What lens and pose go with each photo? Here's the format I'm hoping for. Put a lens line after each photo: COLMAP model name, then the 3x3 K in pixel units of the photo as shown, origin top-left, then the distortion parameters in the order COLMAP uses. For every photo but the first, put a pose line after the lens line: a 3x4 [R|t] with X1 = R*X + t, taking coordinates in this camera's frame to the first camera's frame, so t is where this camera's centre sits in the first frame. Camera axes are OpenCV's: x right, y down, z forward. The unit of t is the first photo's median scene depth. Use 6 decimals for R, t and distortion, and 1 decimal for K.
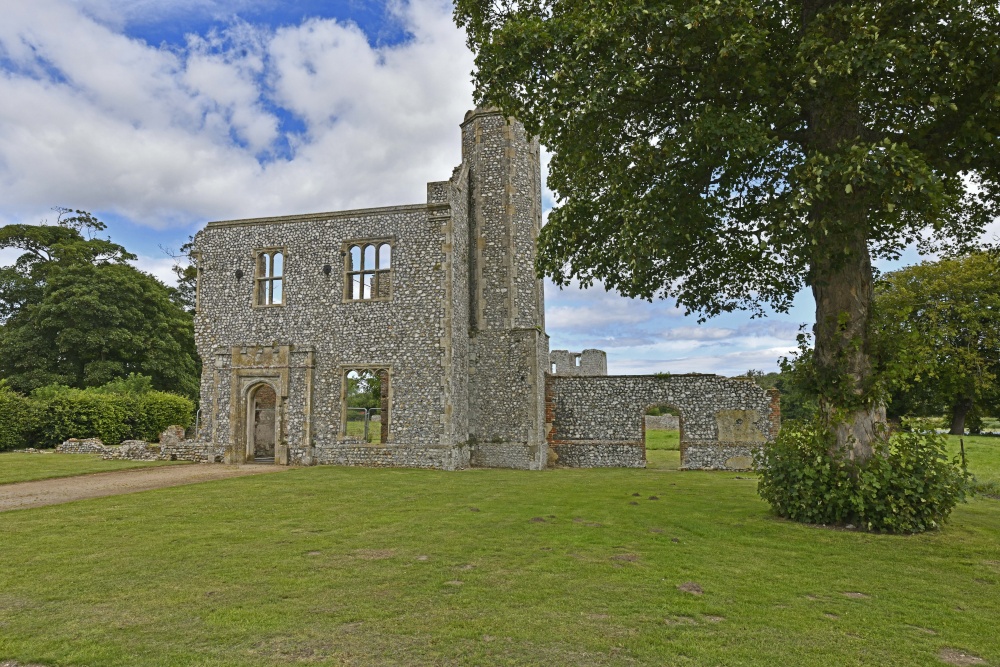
lens RADIAL K [[650.7, 0, 500.0], [0, 650.7, 333.5], [0, 0, 1]] dist [0.000293, -0.001184]
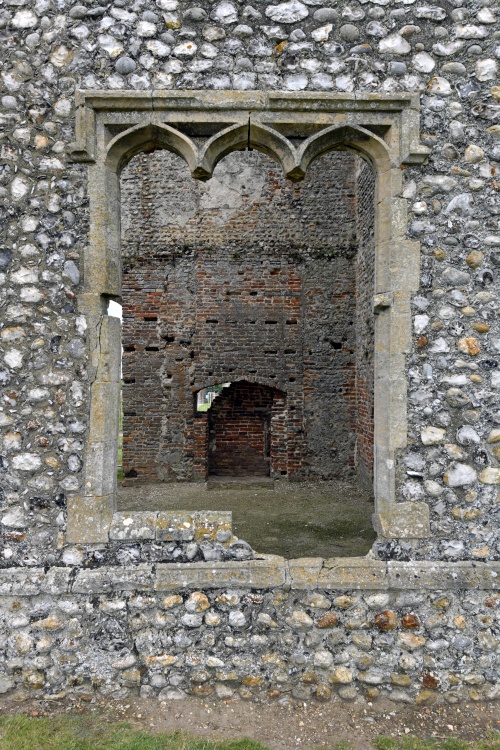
lens RADIAL K [[488.0, 0, 250.0], [0, 488.0, 375.0], [0, 0, 1]] dist [0.000293, -0.001184]
pose [[0.971054, 0.011631, 0.238577, -0.229507], [-0.033516, 0.995567, 0.087883, 0.105673], [-0.236498, -0.093335, 0.967139, 0.851608]]
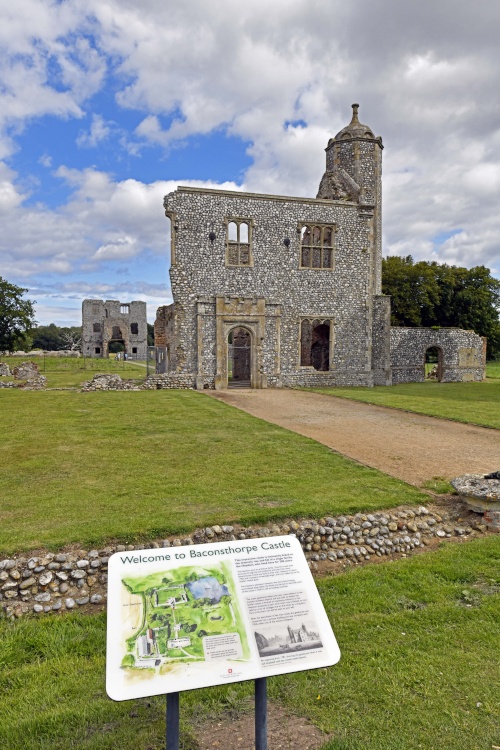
lens RADIAL K [[488.0, 0, 250.0], [0, 488.0, 375.0], [0, 0, 1]] dist [0.000293, -0.001184]
pose [[0.859962, -0.025829, 0.509704, -0.850761], [-0.062963, 0.985720, 0.156180, 0.017688], [-0.506460, -0.166402, 0.846055, 0.158415]]
